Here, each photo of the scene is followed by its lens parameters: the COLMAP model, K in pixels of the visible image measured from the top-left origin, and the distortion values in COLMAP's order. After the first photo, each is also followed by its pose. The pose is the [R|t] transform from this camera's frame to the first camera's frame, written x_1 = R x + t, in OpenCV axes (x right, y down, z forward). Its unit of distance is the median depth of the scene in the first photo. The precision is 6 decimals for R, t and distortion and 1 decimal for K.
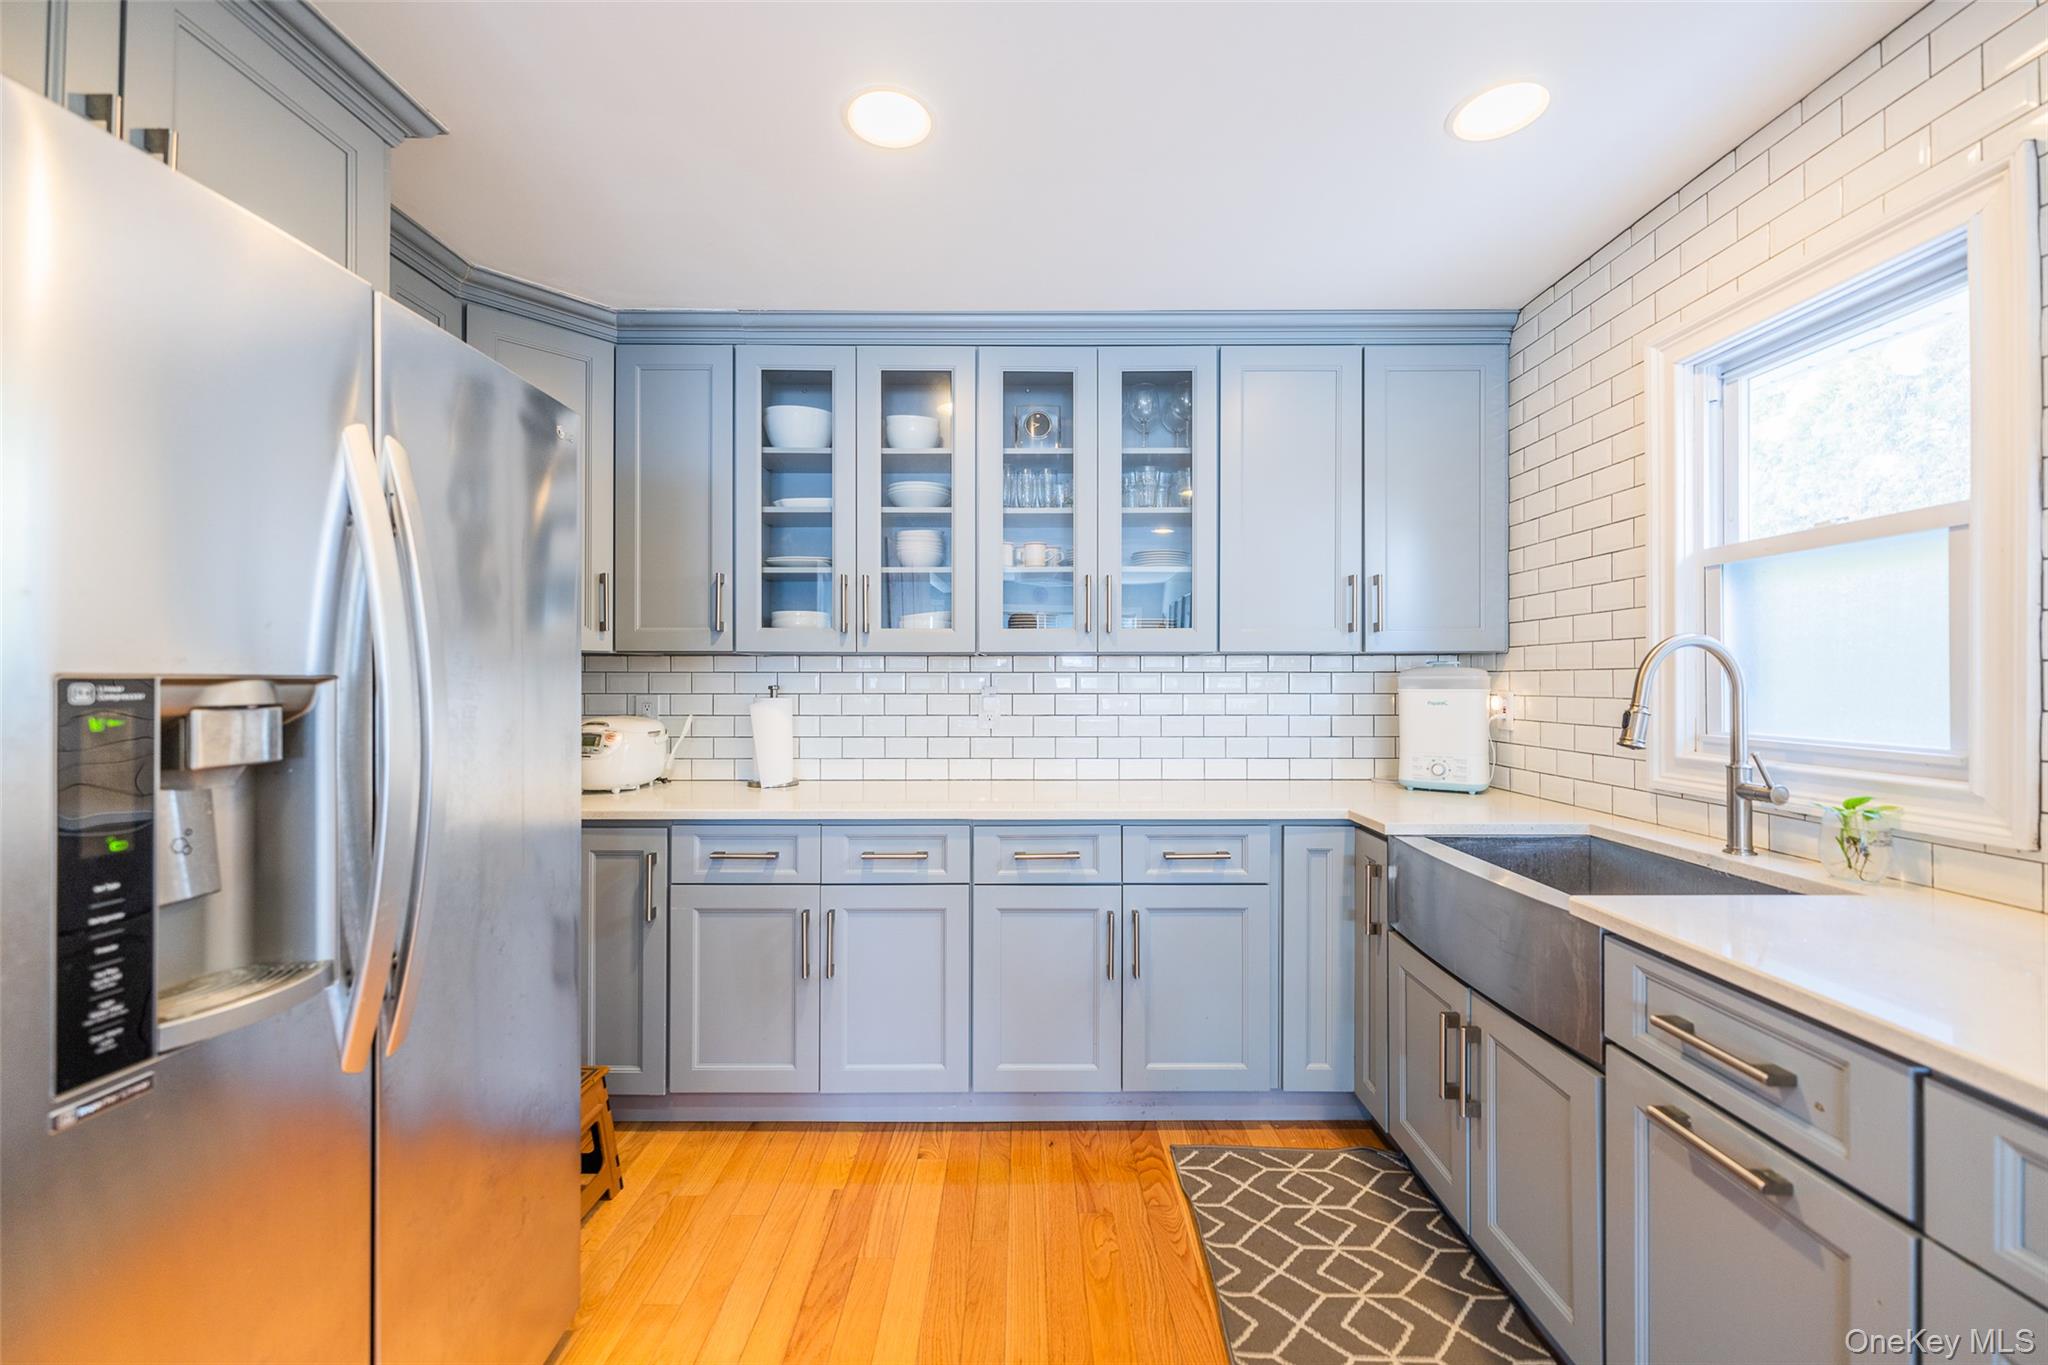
lens RADIAL K [[808.5, 0, 1028.7], [0, 808.5, 677.8], [0, 0, 1]] dist [0.003030, -0.000277]
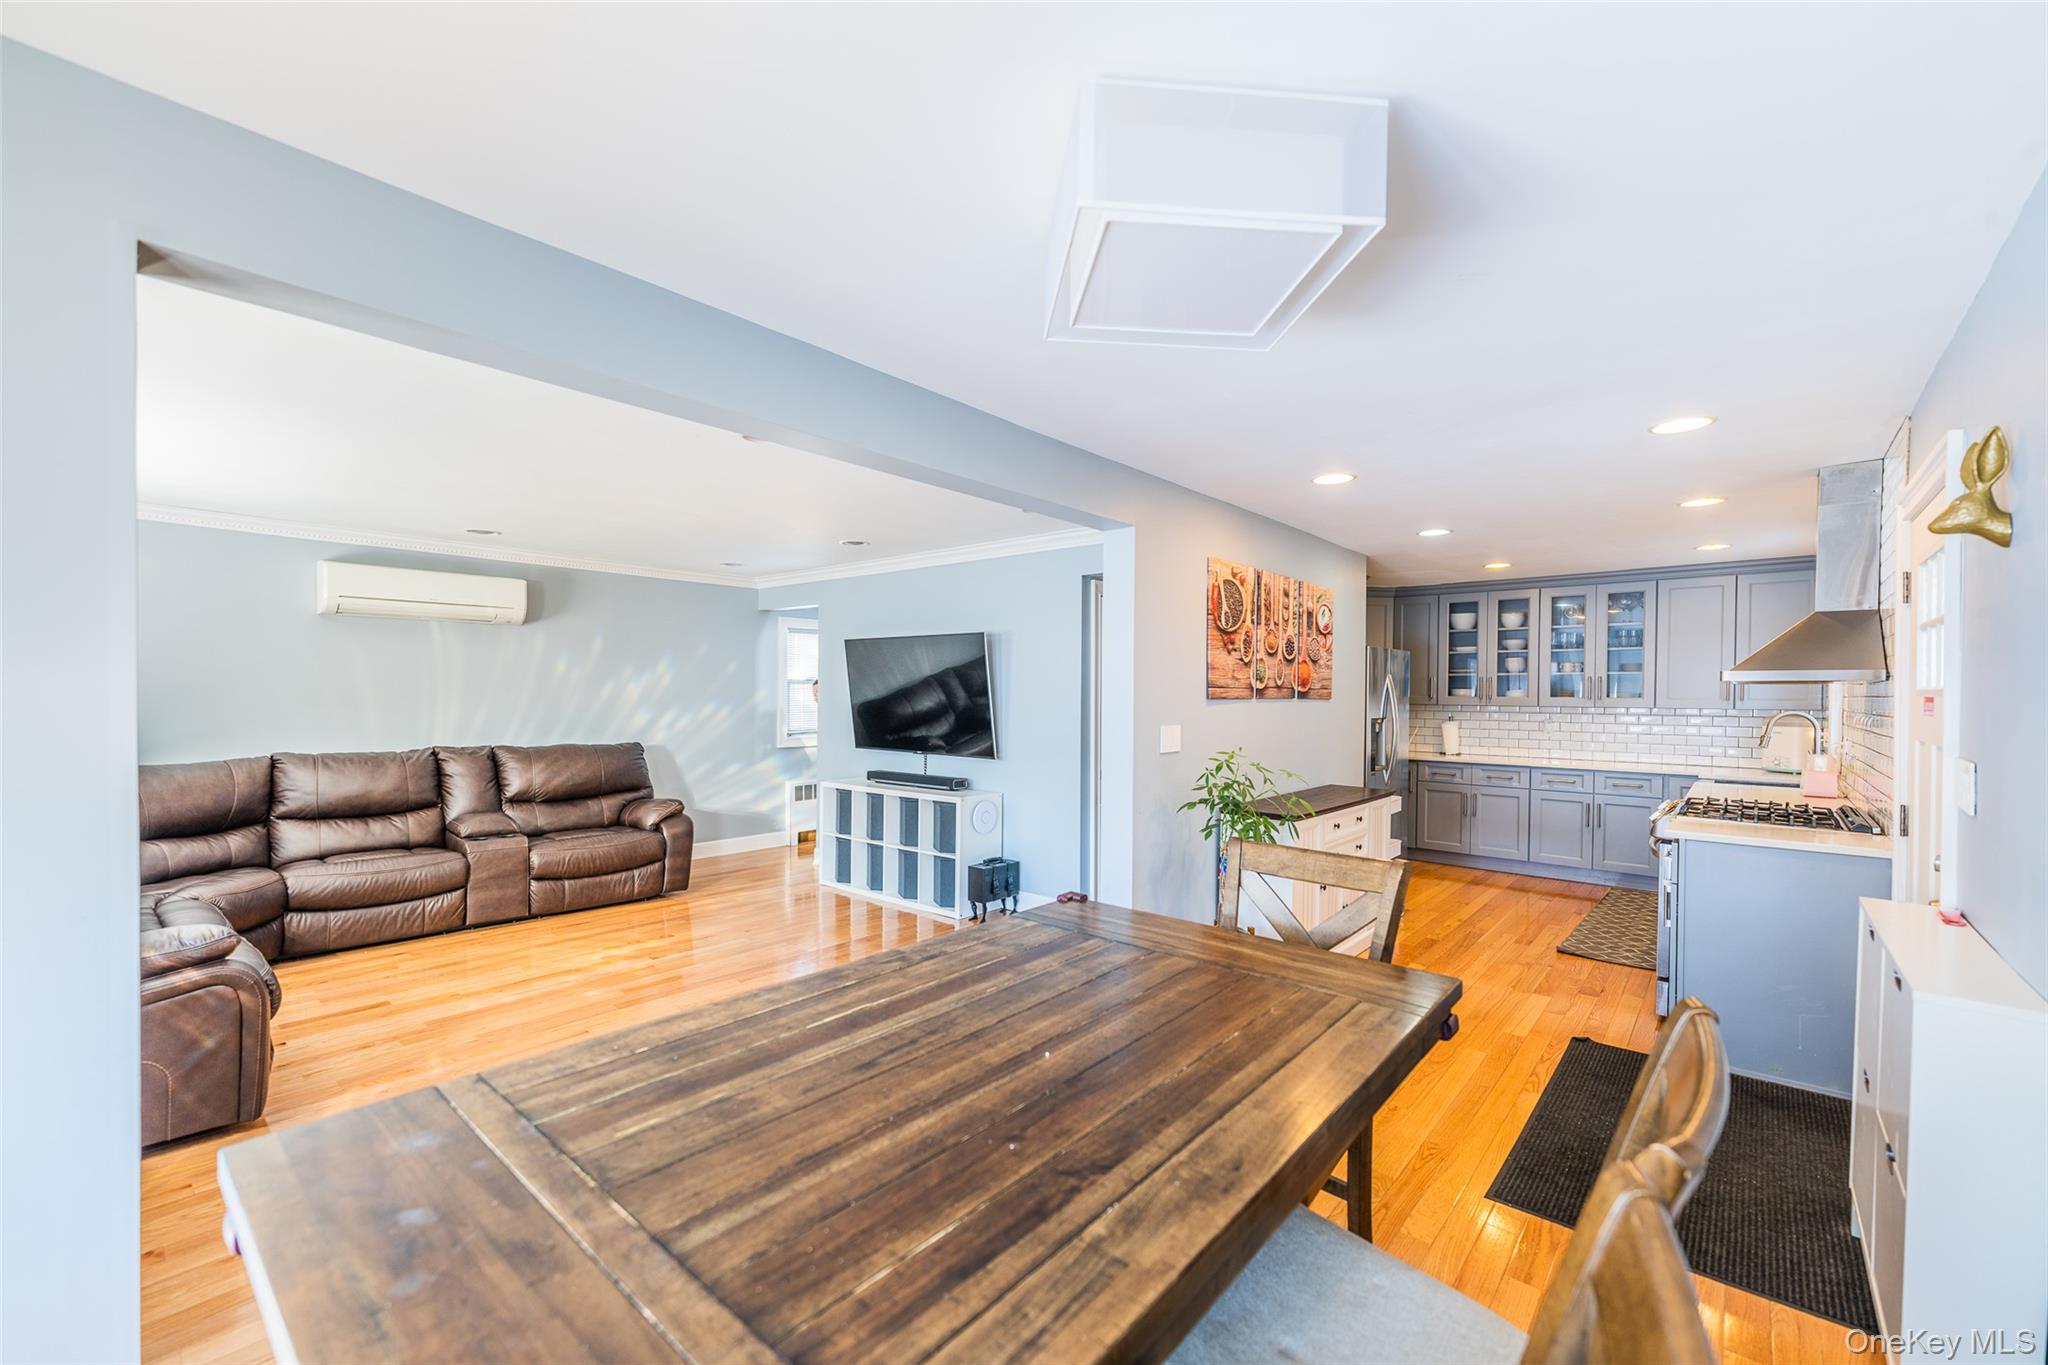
lens RADIAL K [[816.9, 0, 1029.3], [0, 816.9, 703.0], [0, 0, 1]] dist [0.002361, 0.000073]
pose [[0.748616, 0.014733, -0.662841, 0.454833], [-0.004864, 0.999848, 0.016730, -0.078305], [0.662986, -0.009300, 0.748574, -2.059671]]
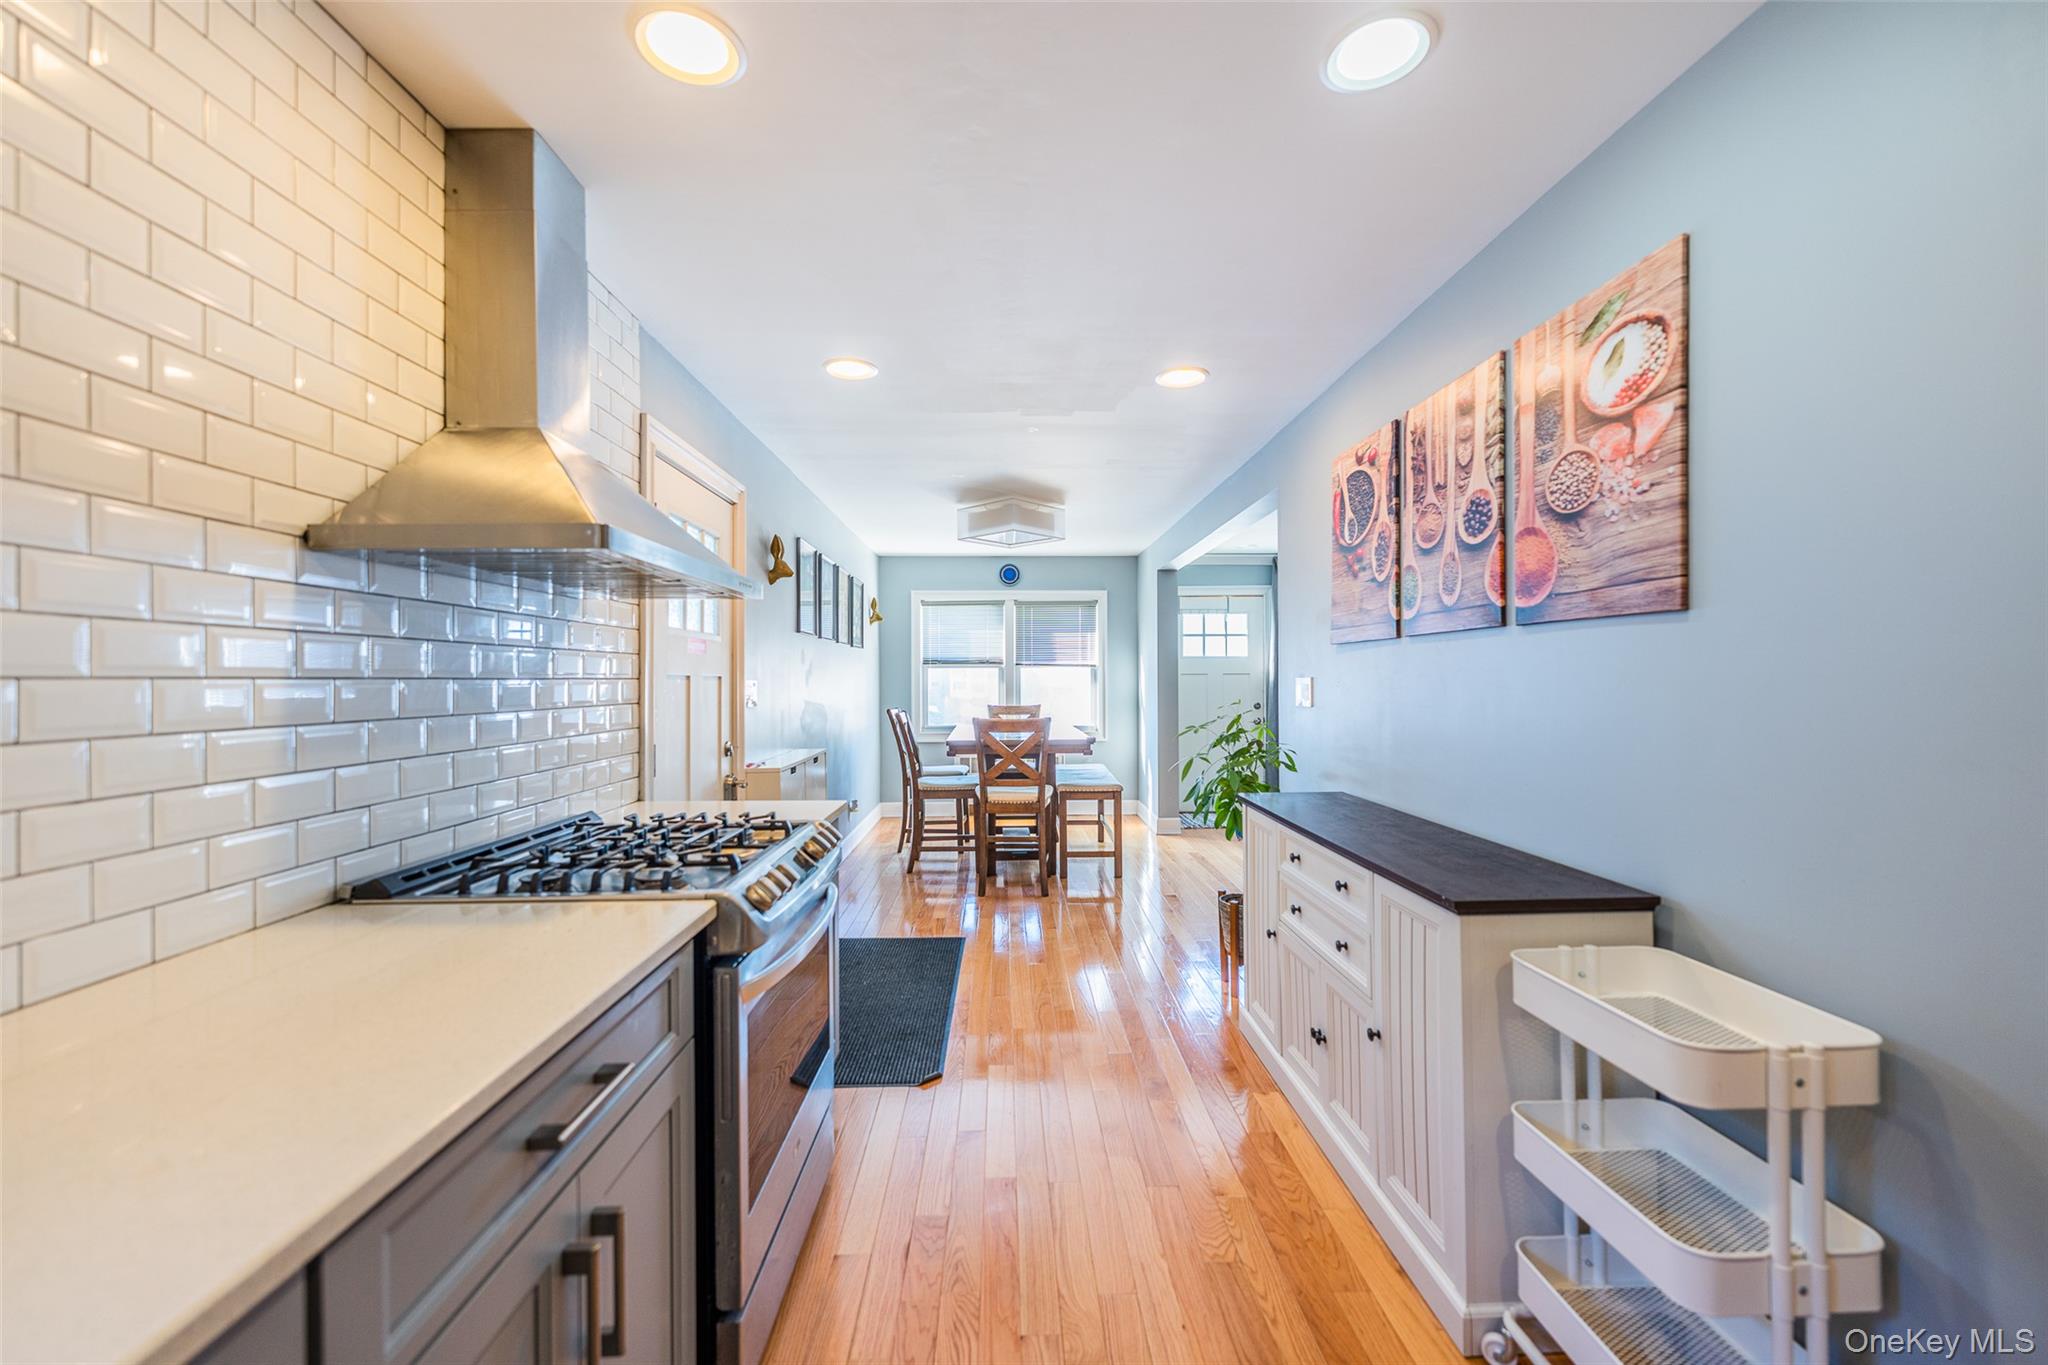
lens RADIAL K [[828.6, 0, 1028.9], [0, 828.6, 677.9], [0, 0, 1]] dist [0.002129, 0.000208]
pose [[-0.999653, 0.004776, -0.025920, 0.154751], [0.004939, 0.999968, -0.006235, -0.006747], [0.025889, -0.006360, -0.999645, 0.572655]]
